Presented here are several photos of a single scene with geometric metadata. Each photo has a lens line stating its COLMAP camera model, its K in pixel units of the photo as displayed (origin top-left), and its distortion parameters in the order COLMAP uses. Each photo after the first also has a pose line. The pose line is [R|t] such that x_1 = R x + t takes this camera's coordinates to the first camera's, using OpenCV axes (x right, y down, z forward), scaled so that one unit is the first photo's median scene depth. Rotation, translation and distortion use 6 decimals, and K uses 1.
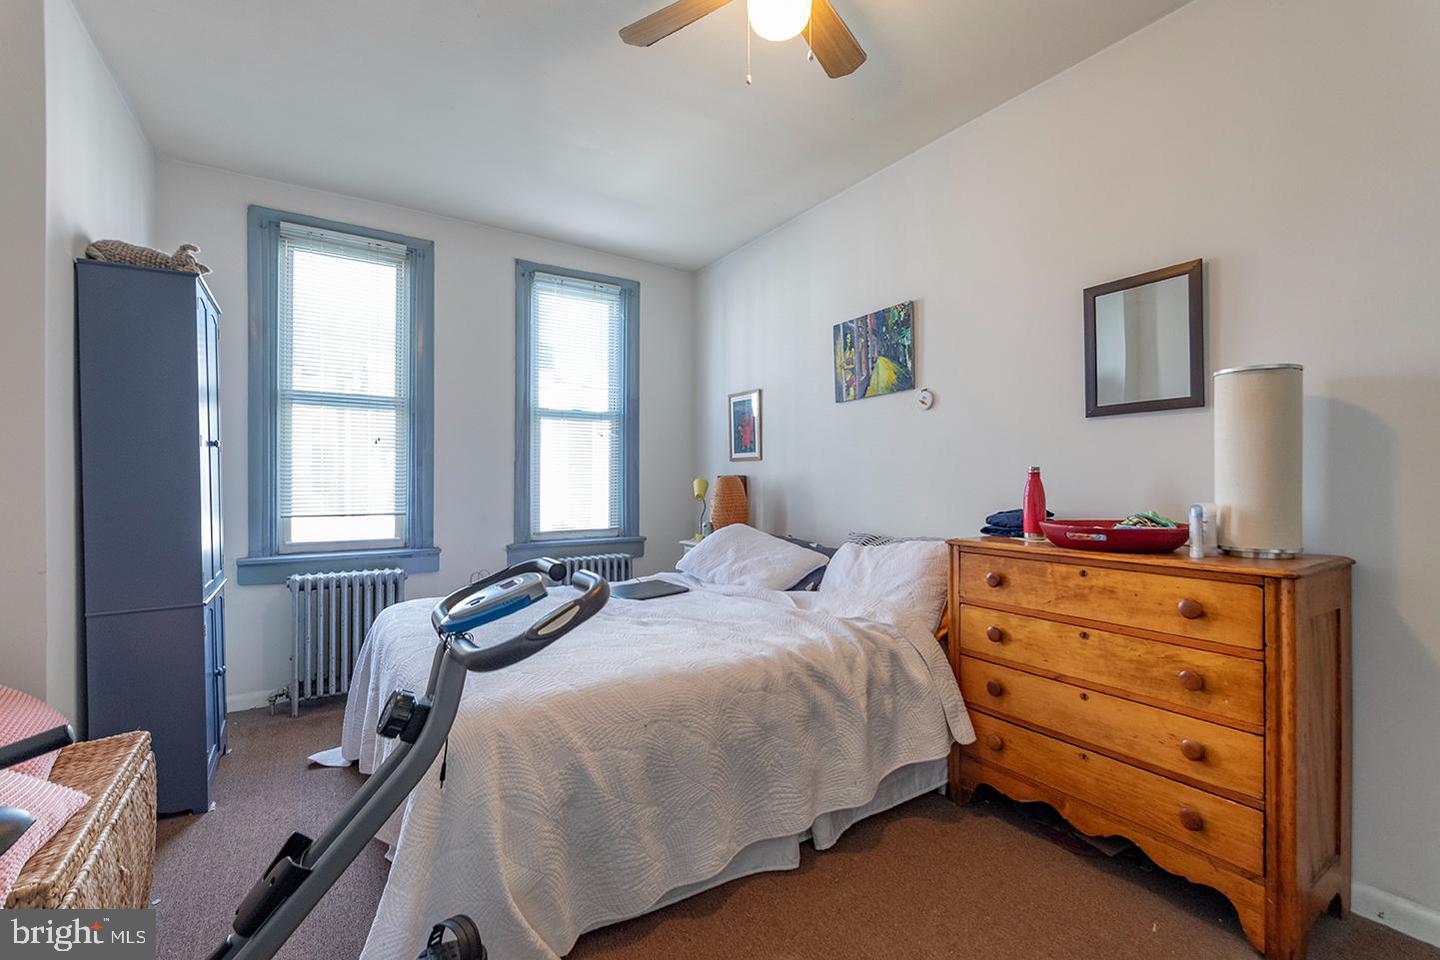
lens RADIAL K [[637.8, 0, 720.9], [0, 637.8, 465.6], [0, 0, 1]] dist [-0.003046, -0.000931]
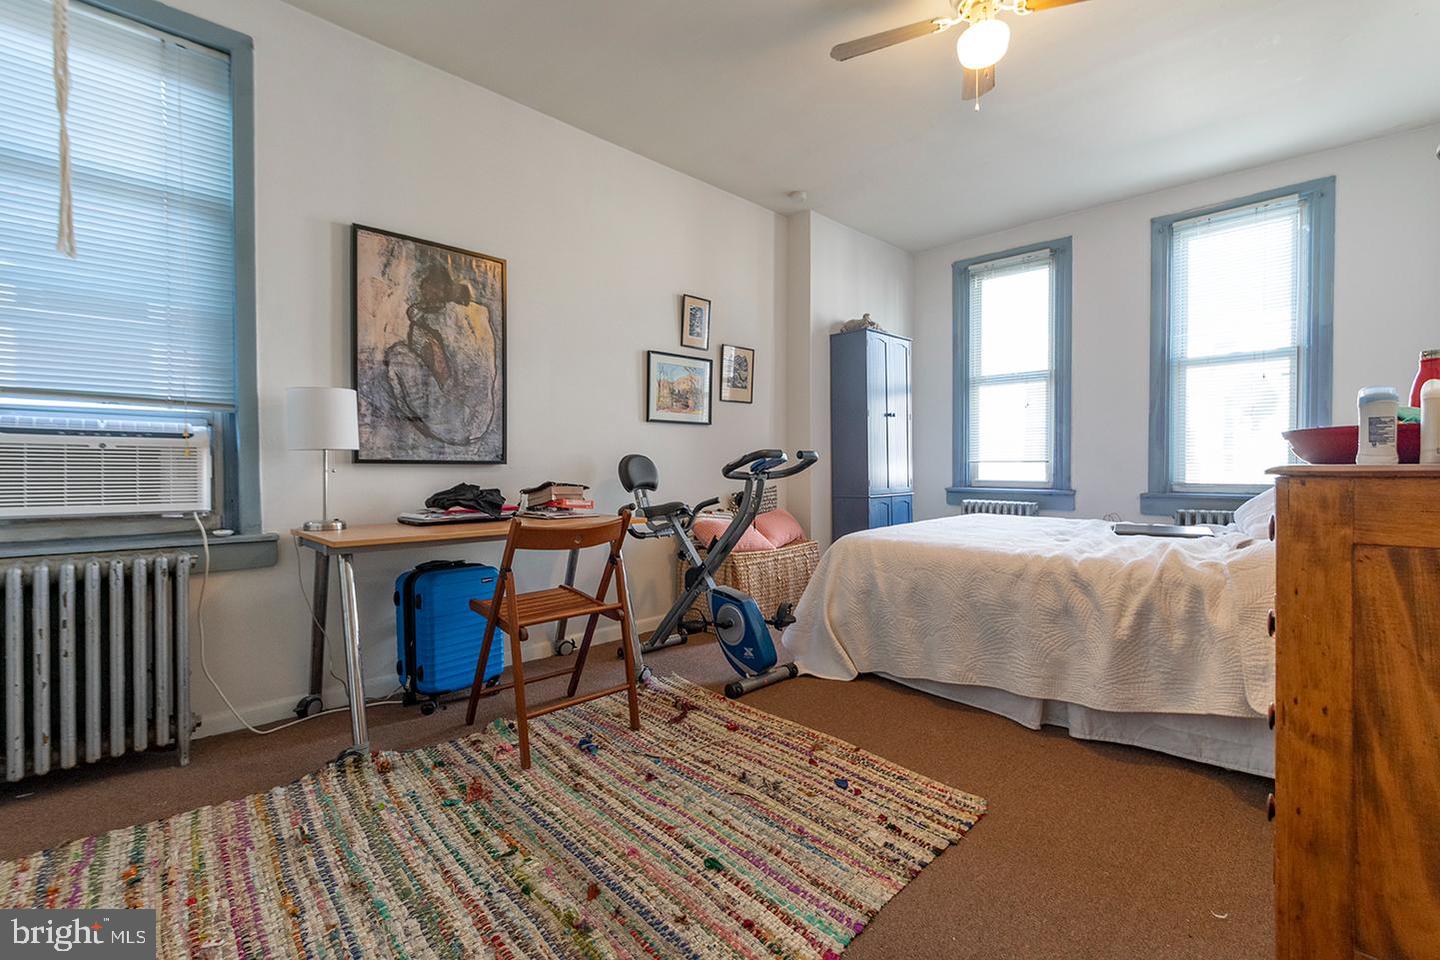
lens RADIAL K [[637.8, 0, 714.4], [0, 637.8, 480.6], [0, 0, 1]] dist [-0.003046, -0.000931]
pose [[0.178015, 0.021369, -0.983796, 0.649702], [0.021597, 0.999439, 0.025616, 0.067443], [0.983791, -0.025807, 0.177454, 0.115062]]
